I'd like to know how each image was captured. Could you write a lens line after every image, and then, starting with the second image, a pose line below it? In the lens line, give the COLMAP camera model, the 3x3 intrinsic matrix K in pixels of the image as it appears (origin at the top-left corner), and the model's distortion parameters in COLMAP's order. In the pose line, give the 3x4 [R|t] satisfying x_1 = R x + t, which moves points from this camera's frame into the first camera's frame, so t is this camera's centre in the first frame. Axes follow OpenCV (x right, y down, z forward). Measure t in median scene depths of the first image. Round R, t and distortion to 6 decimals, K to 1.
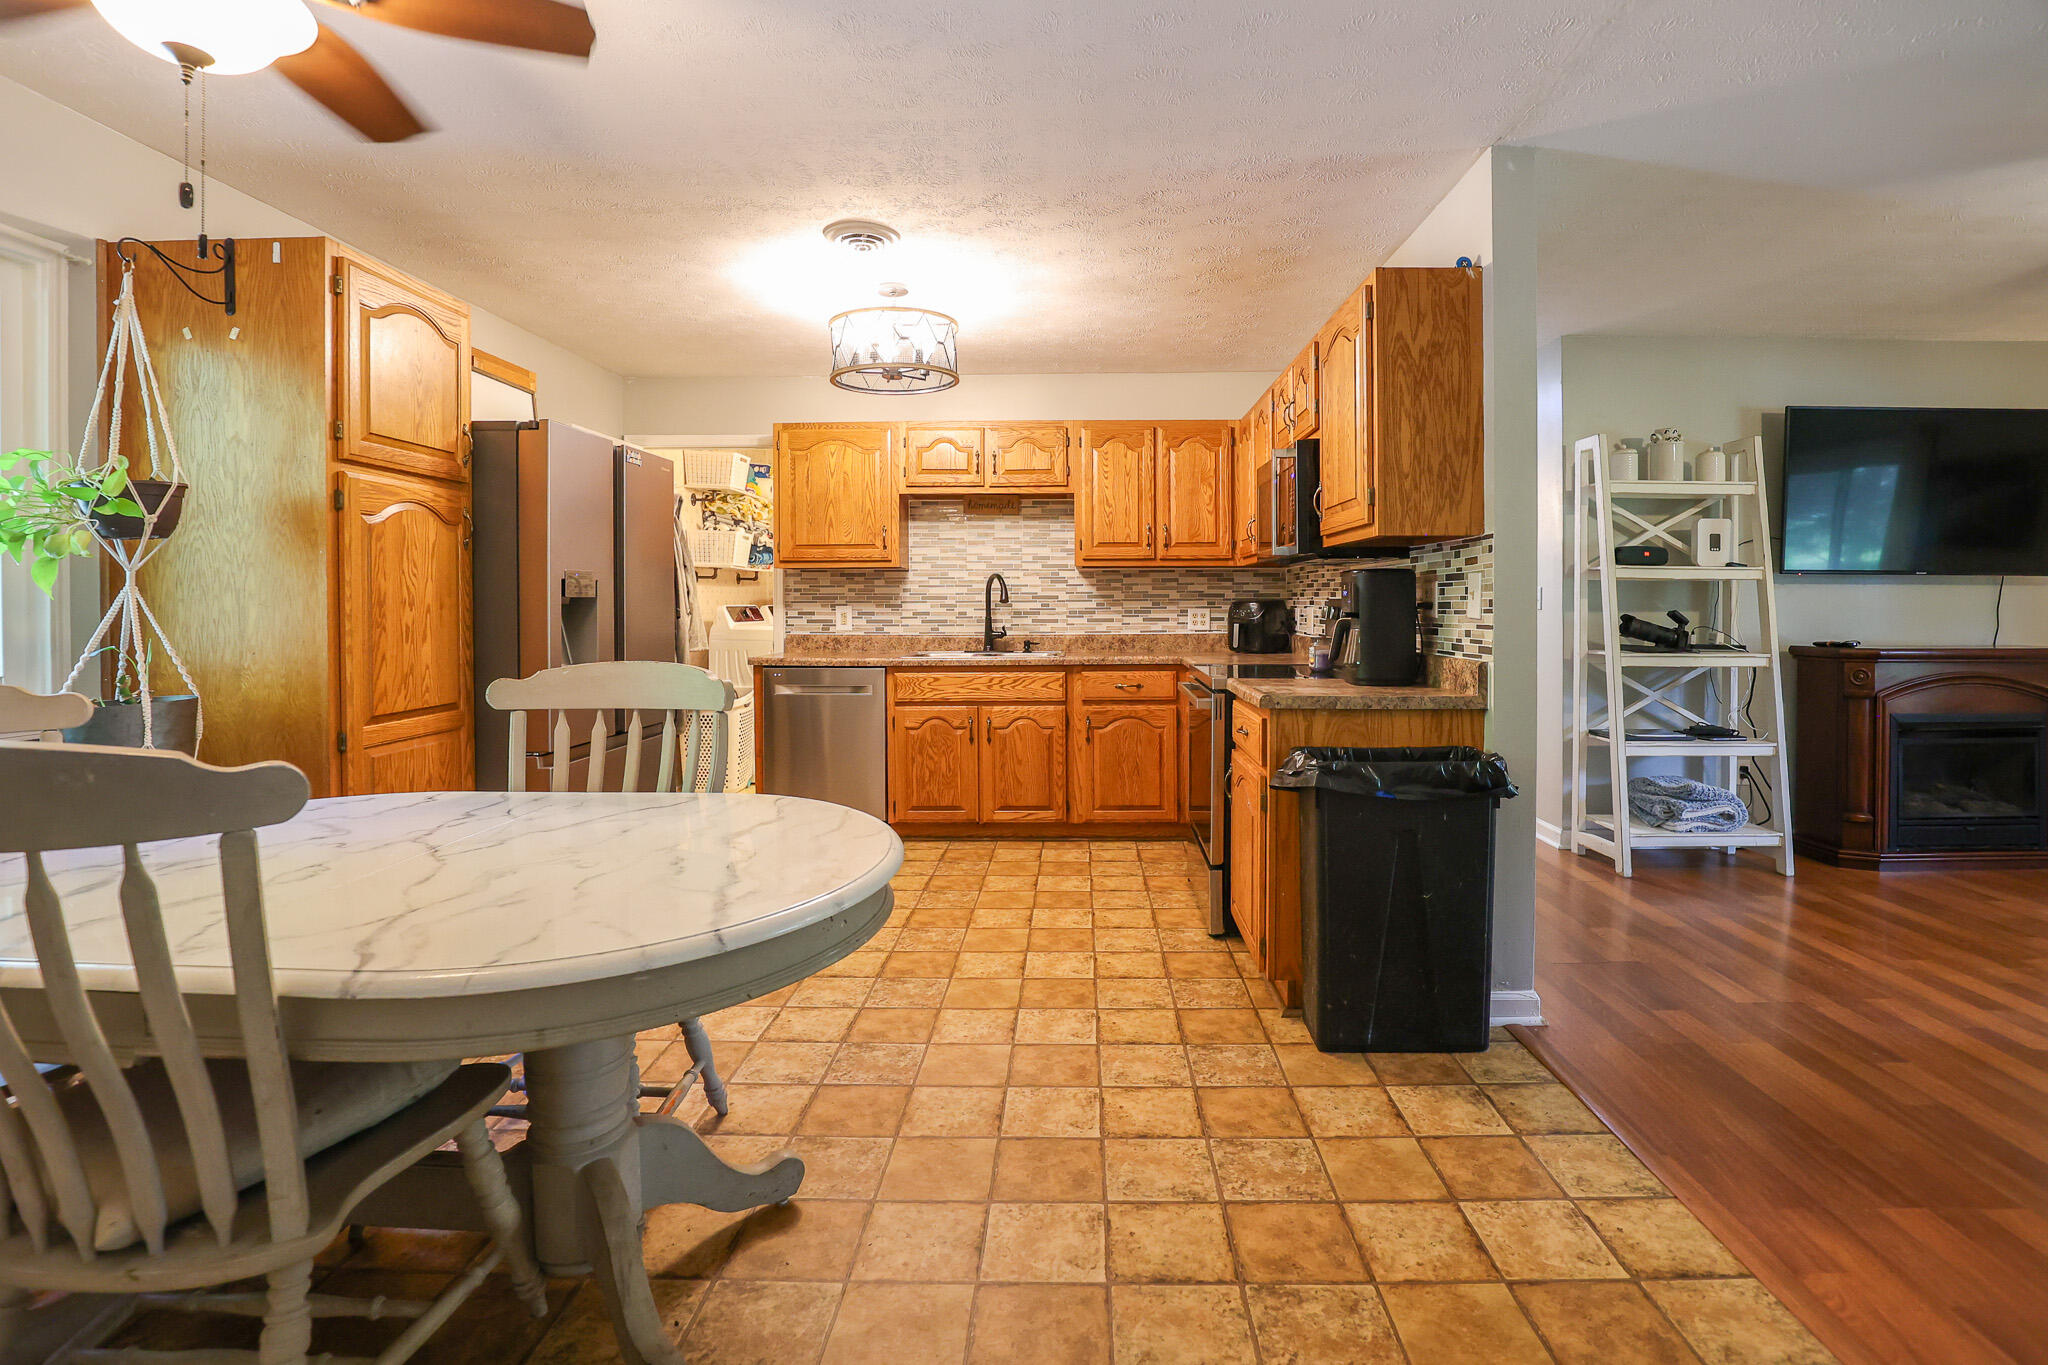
lens RADIAL K [[1009.1, 0, 1017.4], [0, 1009.1, 696.2], [0, 0, 1]] dist [-0.020797, 0.001615]
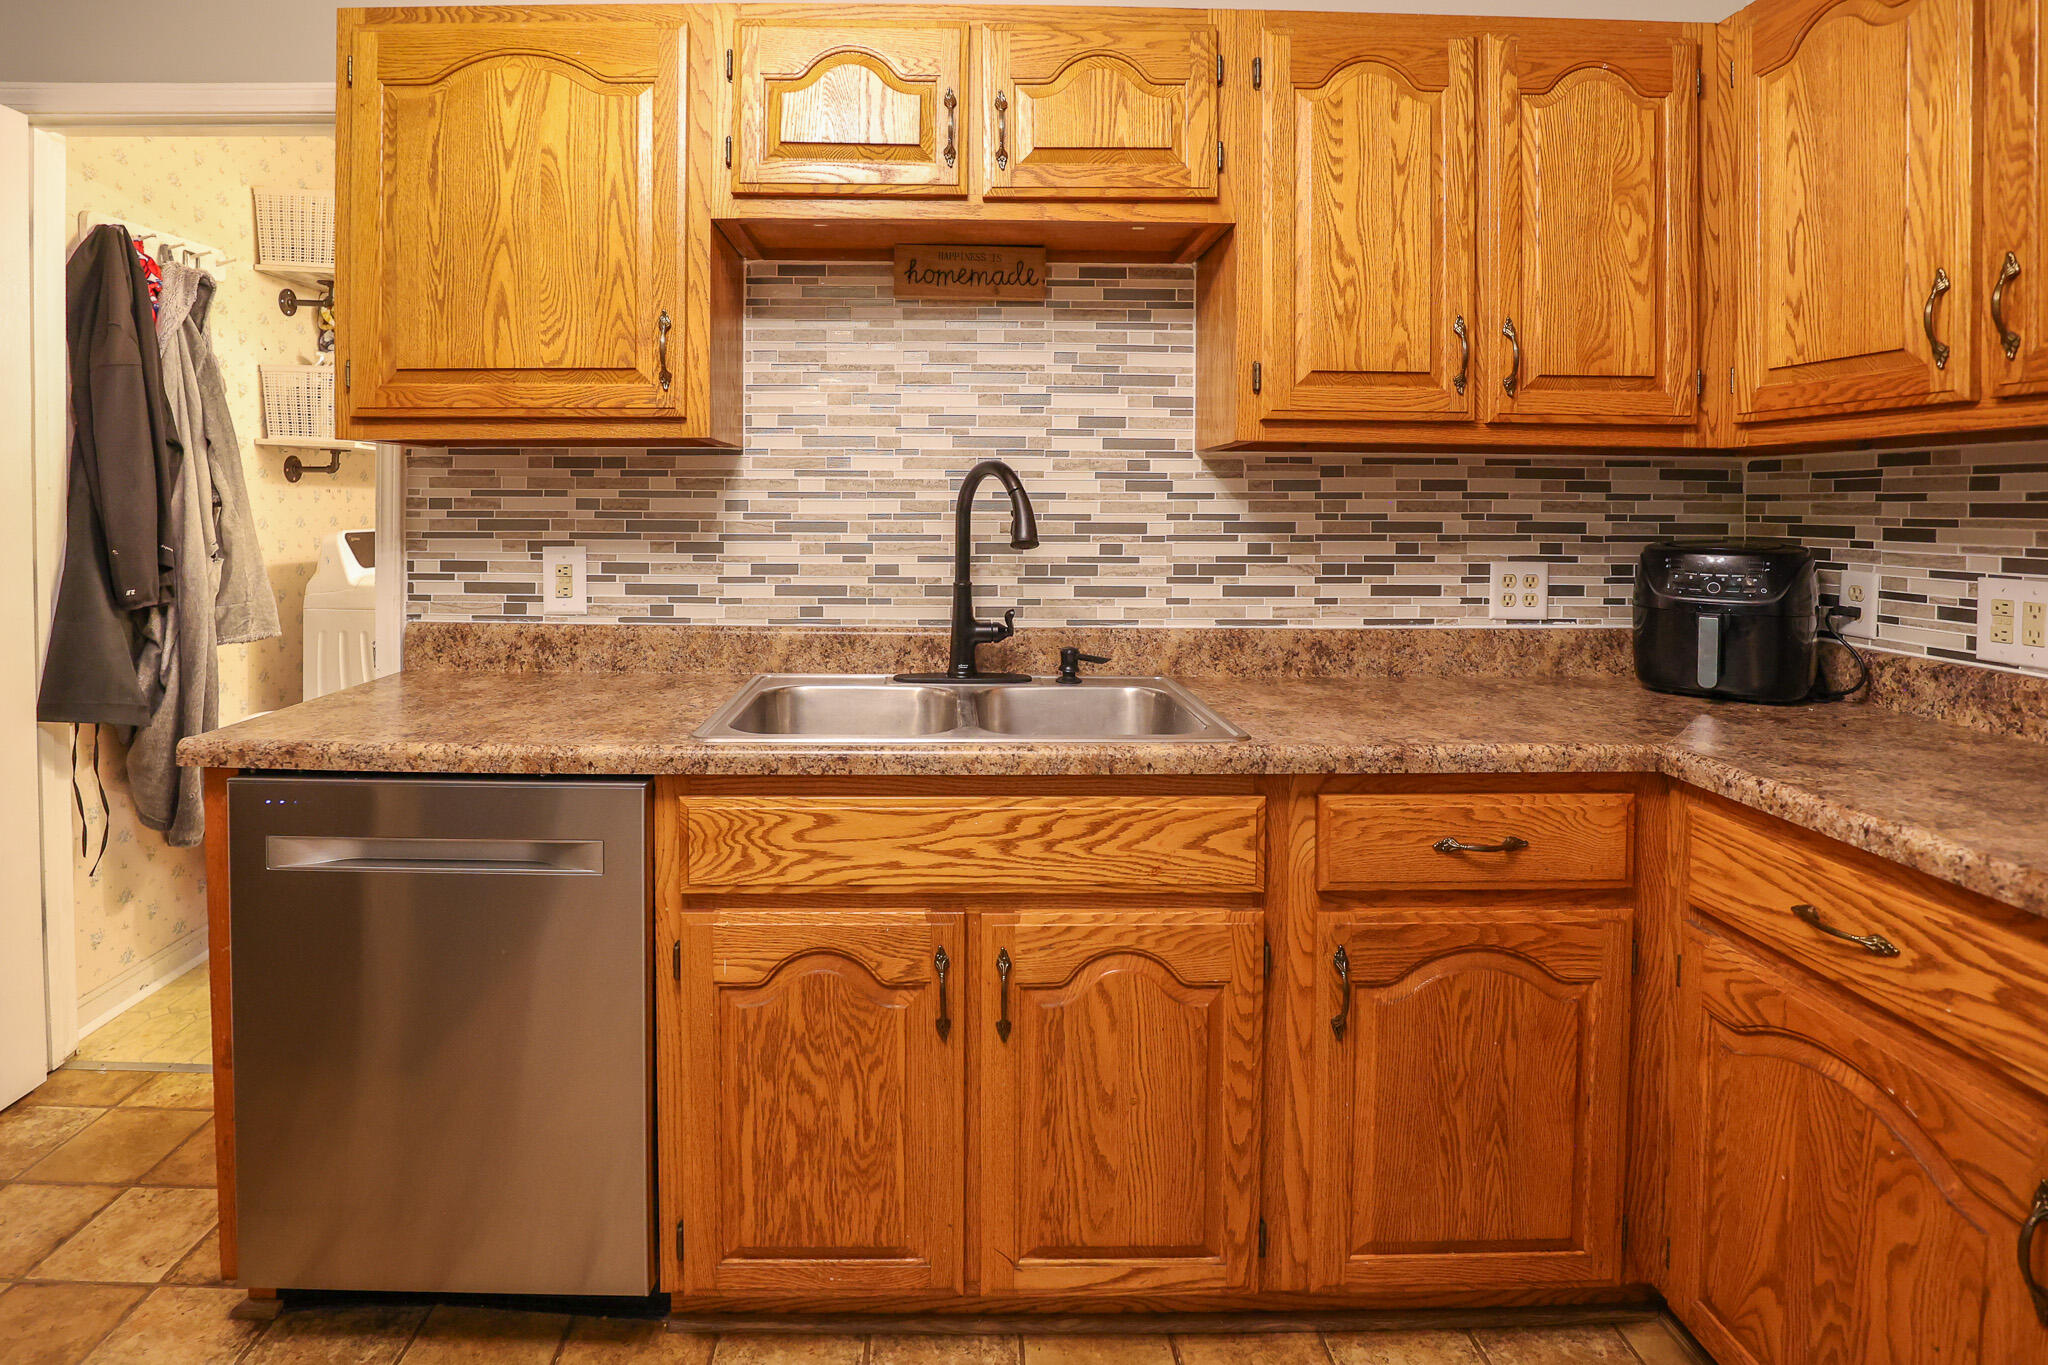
lens RADIAL K [[1851.4, 0, 1028.2], [0, 1851.4, 678.6], [0, 0, 1]] dist [-0.066534, -0.003591]
pose [[0.999164, 0.006133, 0.040419, -0.035564], [-0.005830, 0.999954, -0.007612, -0.044047], [-0.040464, 0.007370, 0.999154, 0.380698]]
